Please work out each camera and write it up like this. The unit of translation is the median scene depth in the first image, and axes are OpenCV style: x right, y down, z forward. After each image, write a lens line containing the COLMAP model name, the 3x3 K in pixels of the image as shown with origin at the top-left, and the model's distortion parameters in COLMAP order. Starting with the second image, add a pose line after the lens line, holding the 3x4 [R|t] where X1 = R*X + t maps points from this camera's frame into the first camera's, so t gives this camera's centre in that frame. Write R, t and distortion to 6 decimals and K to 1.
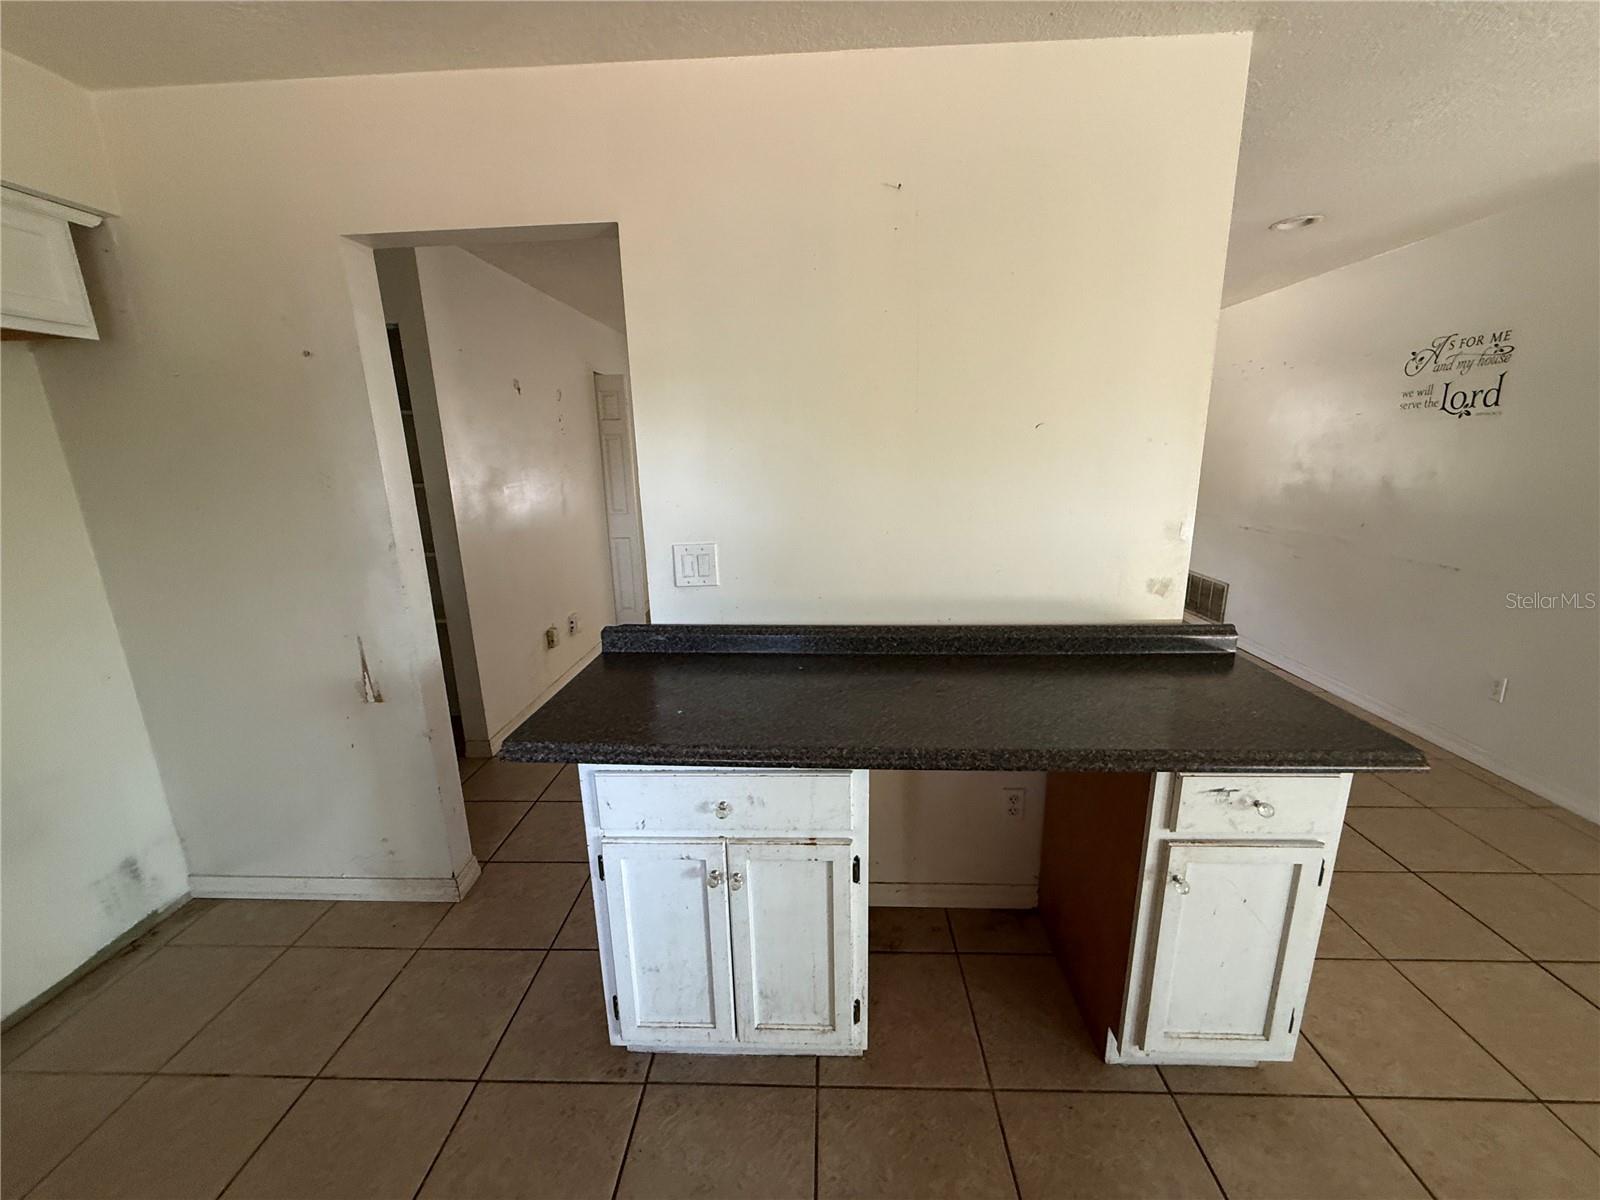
lens RADIAL K [[641.2, 0, 802.1], [0, 641.2, 600.7], [0, 0, 1]] dist [0.001167, 0.000023]
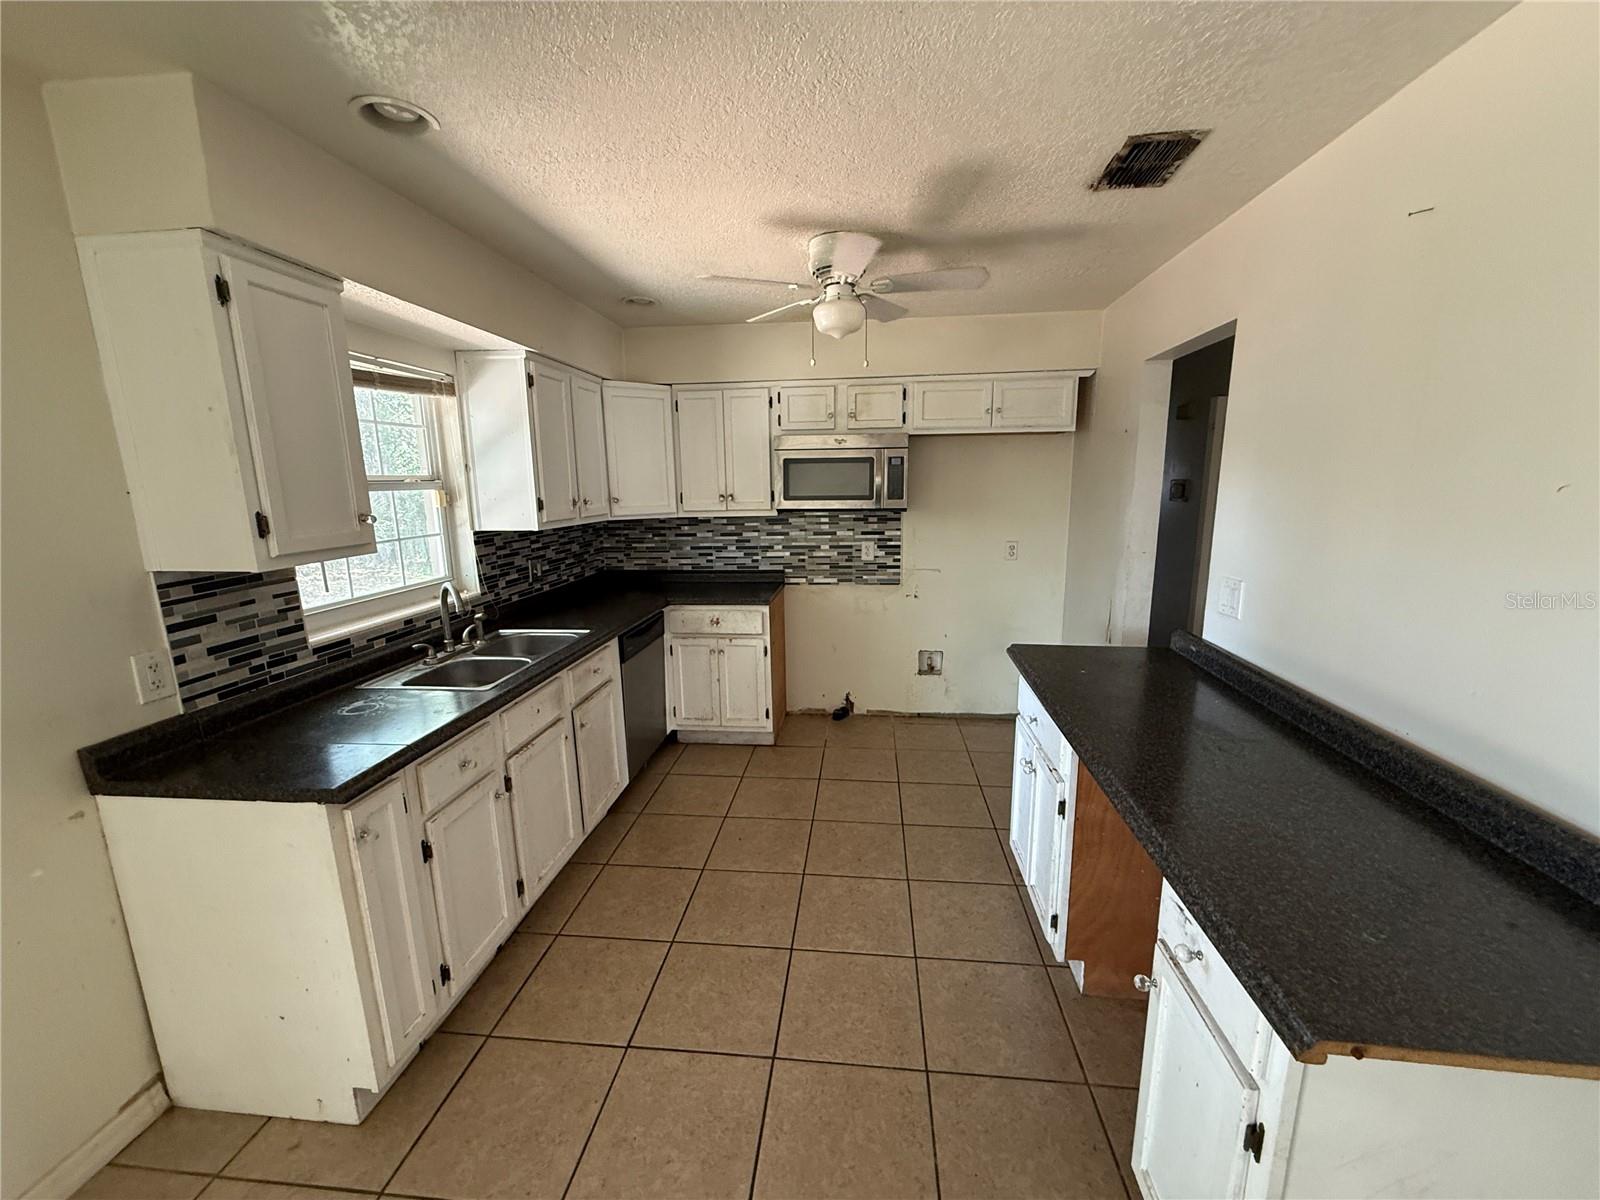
lens RADIAL K [[641.2, 0, 803.0], [0, 641.2, 602.3], [0, 0, 1]] dist [0.001167, 0.000023]
pose [[-0.068741, 0.207945, -0.975722, 1.009755], [-0.229362, 0.948543, 0.218312, -0.122374], [0.970911, 0.238800, -0.017509, 0.292425]]
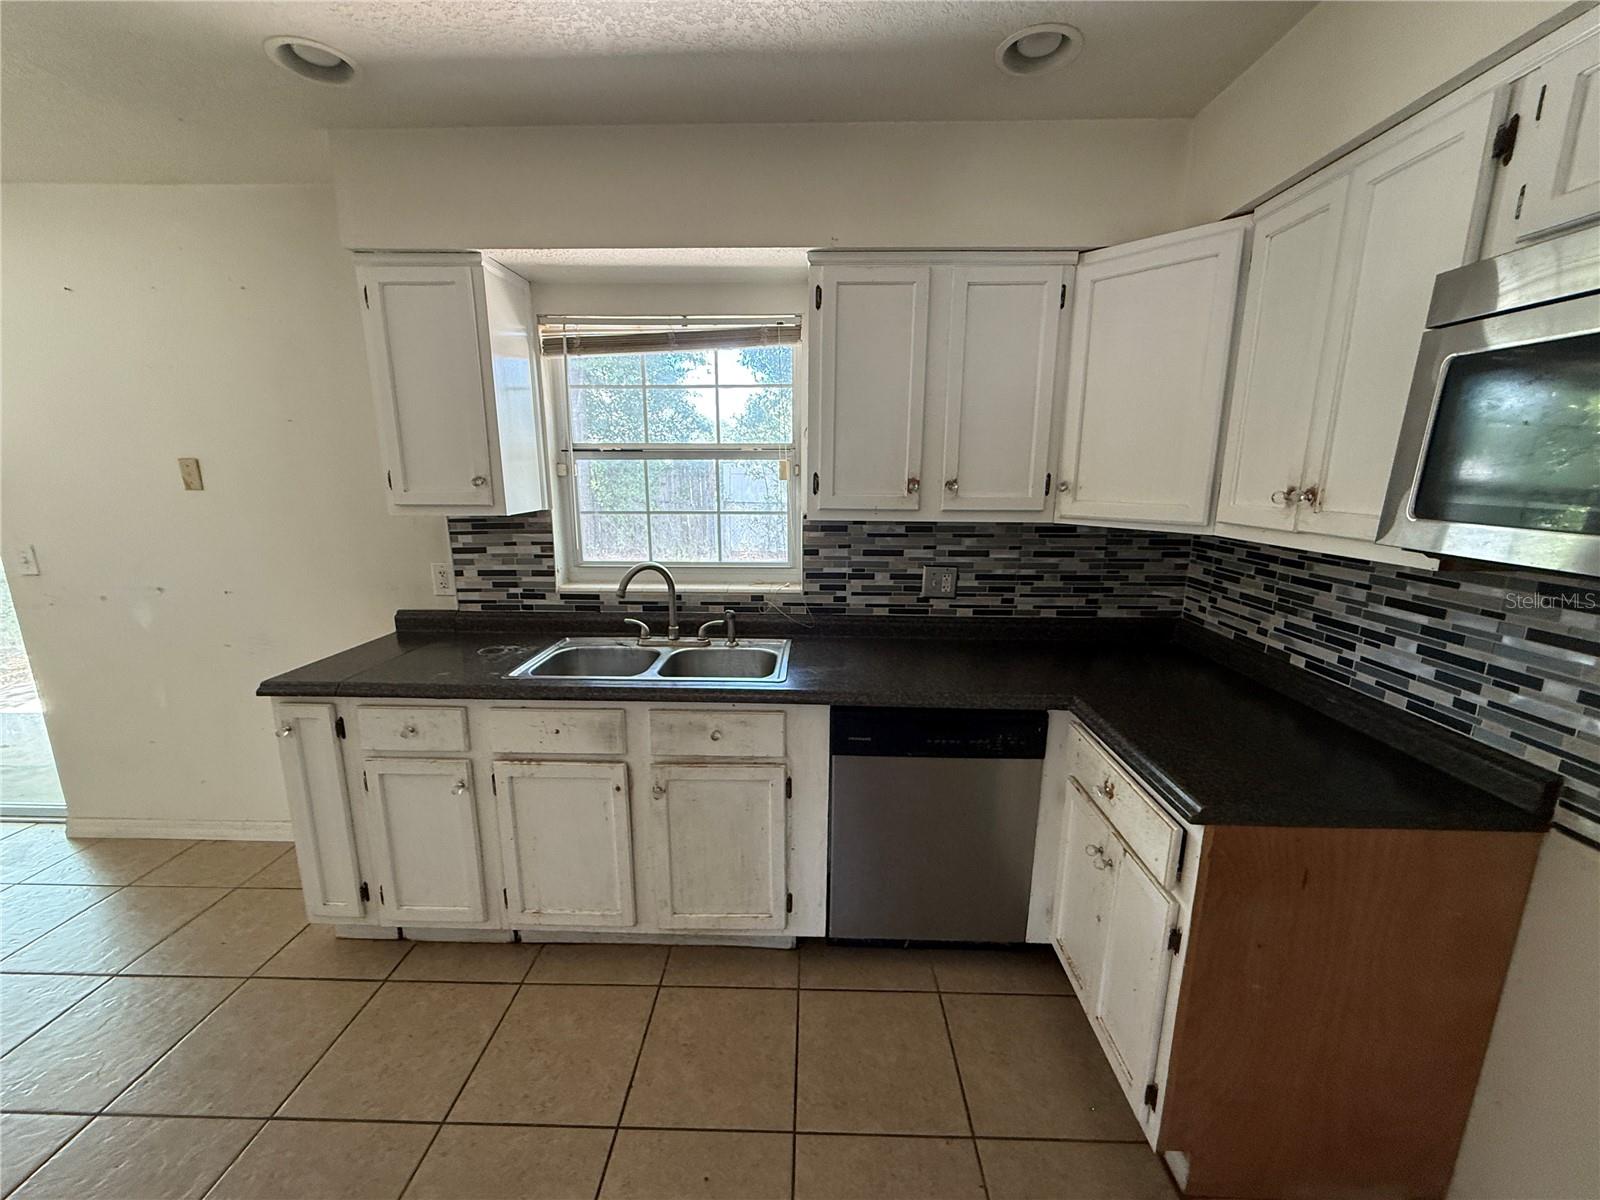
lens RADIAL K [[641.2, 0, 796.6], [0, 641.2, 600.5], [0, 0, 1]] dist [0.001167, 0.000023]
pose [[-0.999869, 0.015945, -0.002922, -0.455288], [0.013040, 0.898203, 0.439386, -0.155800], [0.009631, 0.439291, -0.898293, 0.631135]]
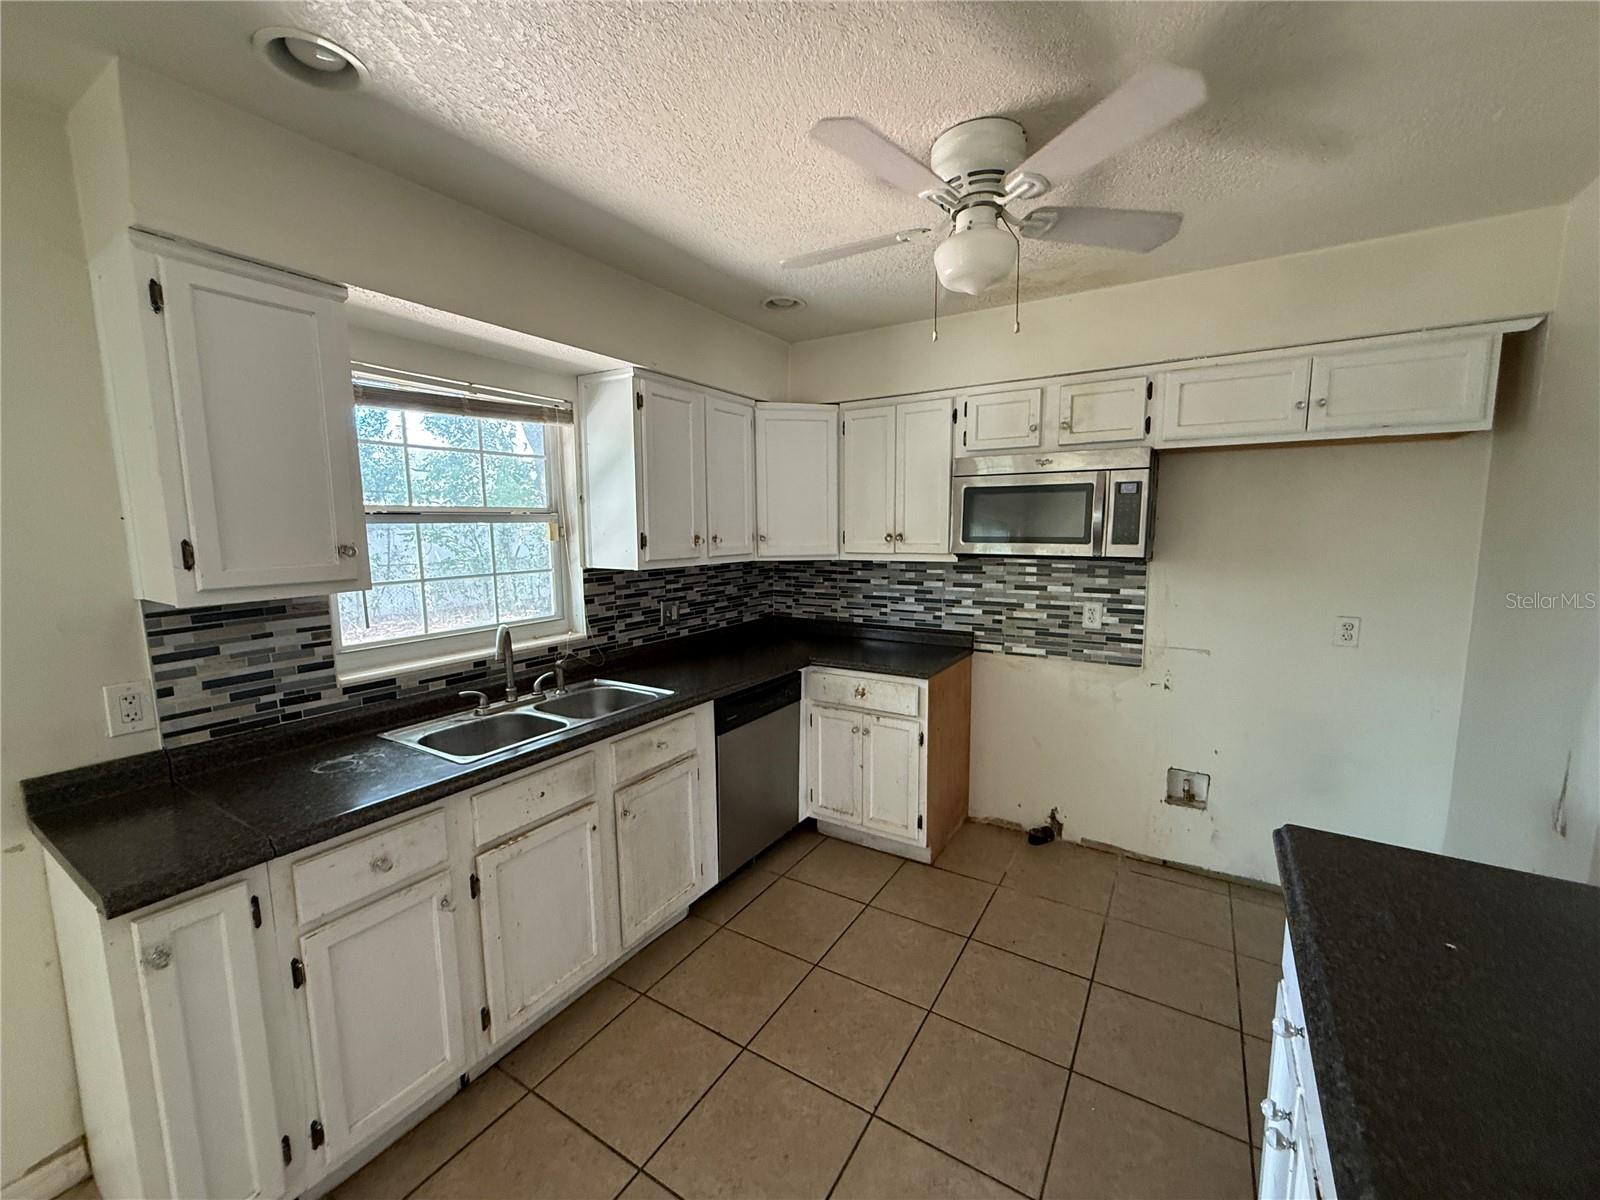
lens RADIAL K [[641.2, 0, 800.3], [0, 641.2, 601.3], [0, 0, 1]] dist [0.001167, 0.000023]
pose [[-0.497081, 0.126259, -0.858469, 0.510961], [-0.196262, 0.947357, 0.252974, -0.149007], [0.845217, 0.294233, -0.446134, 0.512407]]
